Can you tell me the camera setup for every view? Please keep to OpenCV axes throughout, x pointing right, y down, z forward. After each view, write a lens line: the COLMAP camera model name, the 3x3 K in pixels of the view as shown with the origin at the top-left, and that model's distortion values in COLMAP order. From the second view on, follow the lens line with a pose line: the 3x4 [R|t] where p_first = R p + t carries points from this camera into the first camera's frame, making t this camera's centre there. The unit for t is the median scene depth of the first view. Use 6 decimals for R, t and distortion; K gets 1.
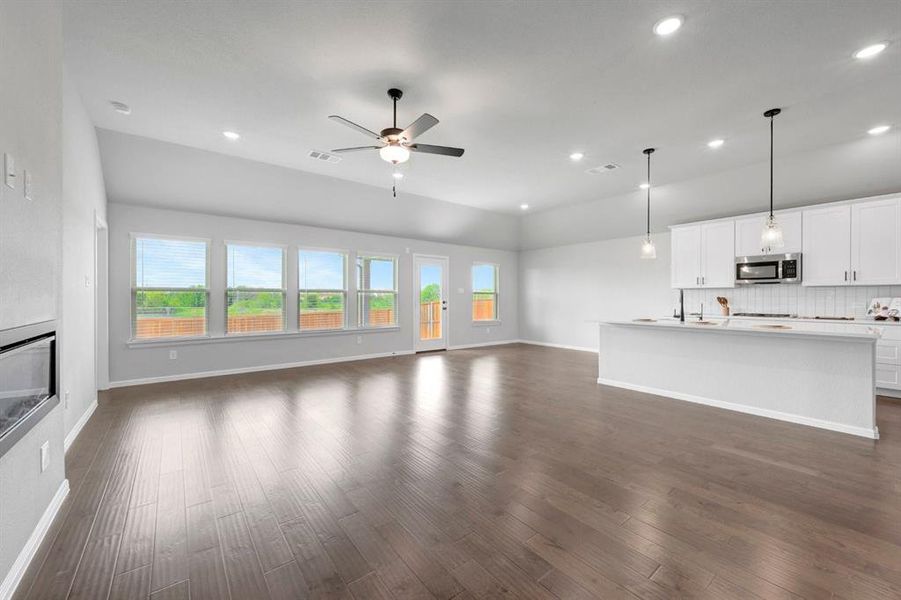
lens RADIAL K [[358.0, 0, 446.1], [0, 358.0, 297.4], [0, 0, 1]] dist [0.001272, -0.001130]
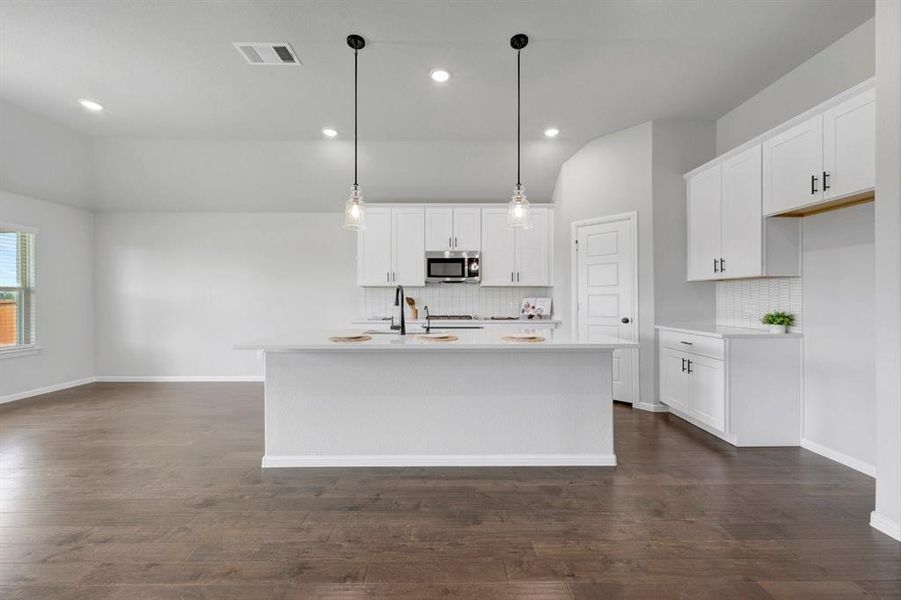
lens RADIAL K [[358.0, 0, 457.5], [0, 358.0, 300.8], [0, 0, 1]] dist [0.001272, -0.001130]
pose [[0.596038, -0.005122, 0.802940, 0.163429], [-0.000211, 0.999979, 0.006536, 0.001985], [-0.802956, -0.004066, 0.596024, 0.427400]]
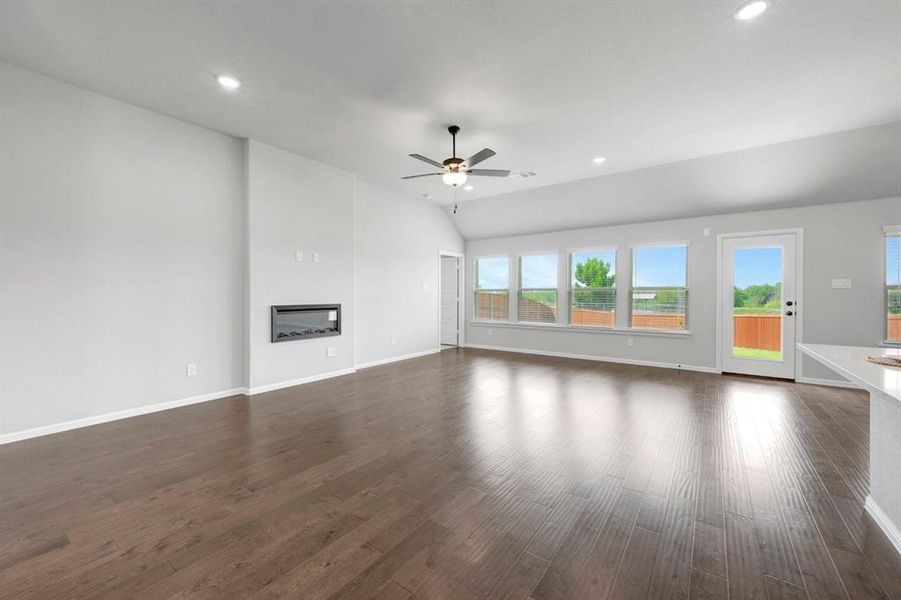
lens RADIAL K [[358.0, 0, 460.7], [0, 358.0, 298.4], [0, 0, 1]] dist [0.001272, -0.001130]
pose [[0.279193, 0.009234, -0.960191, 0.621062], [-0.000507, 0.999955, 0.009469, -0.001498], [0.960235, -0.002157, 0.279185, 0.403195]]
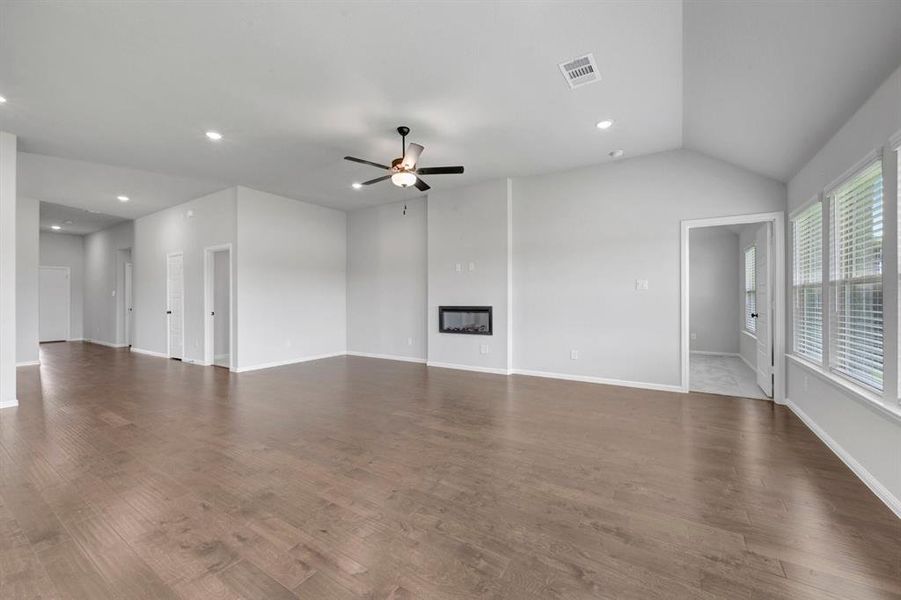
lens RADIAL K [[358.0, 0, 449.7], [0, 358.0, 298.7], [0, 0, 1]] dist [0.001272, -0.001130]
pose [[-0.940810, 0.004473, -0.338905, 0.073567], [0.003833, 0.999989, 0.002557, -0.002933], [0.338913, 0.001107, -0.940817, 1.284219]]
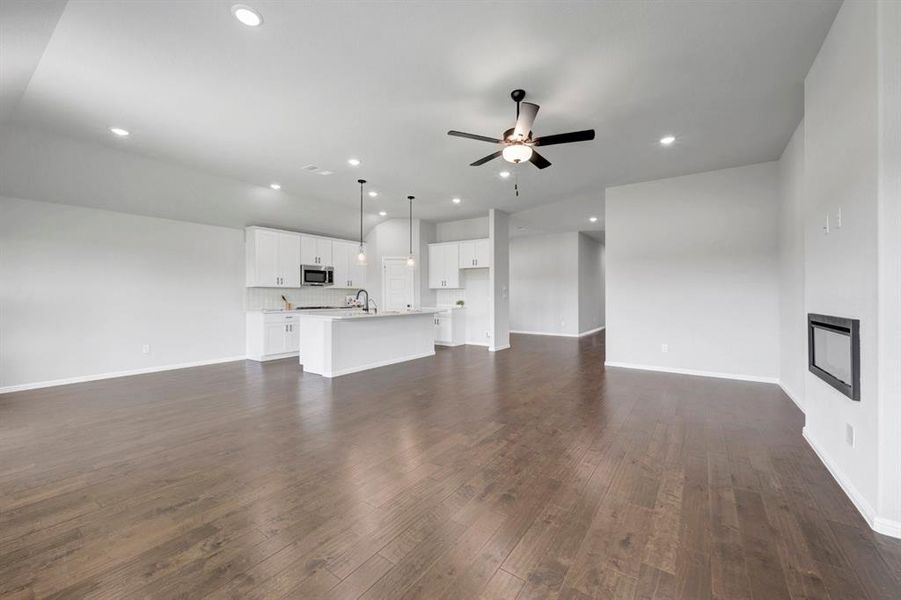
lens RADIAL K [[358.0, 0, 454.3], [0, 358.0, 291.3], [0, 0, 1]] dist [0.001272, -0.001130]
pose [[-0.307163, 0.007685, 0.951626, -0.610947], [-0.003105, 0.999954, -0.009077, -0.003919], [-0.951652, -0.005743, -0.307125, 0.871113]]
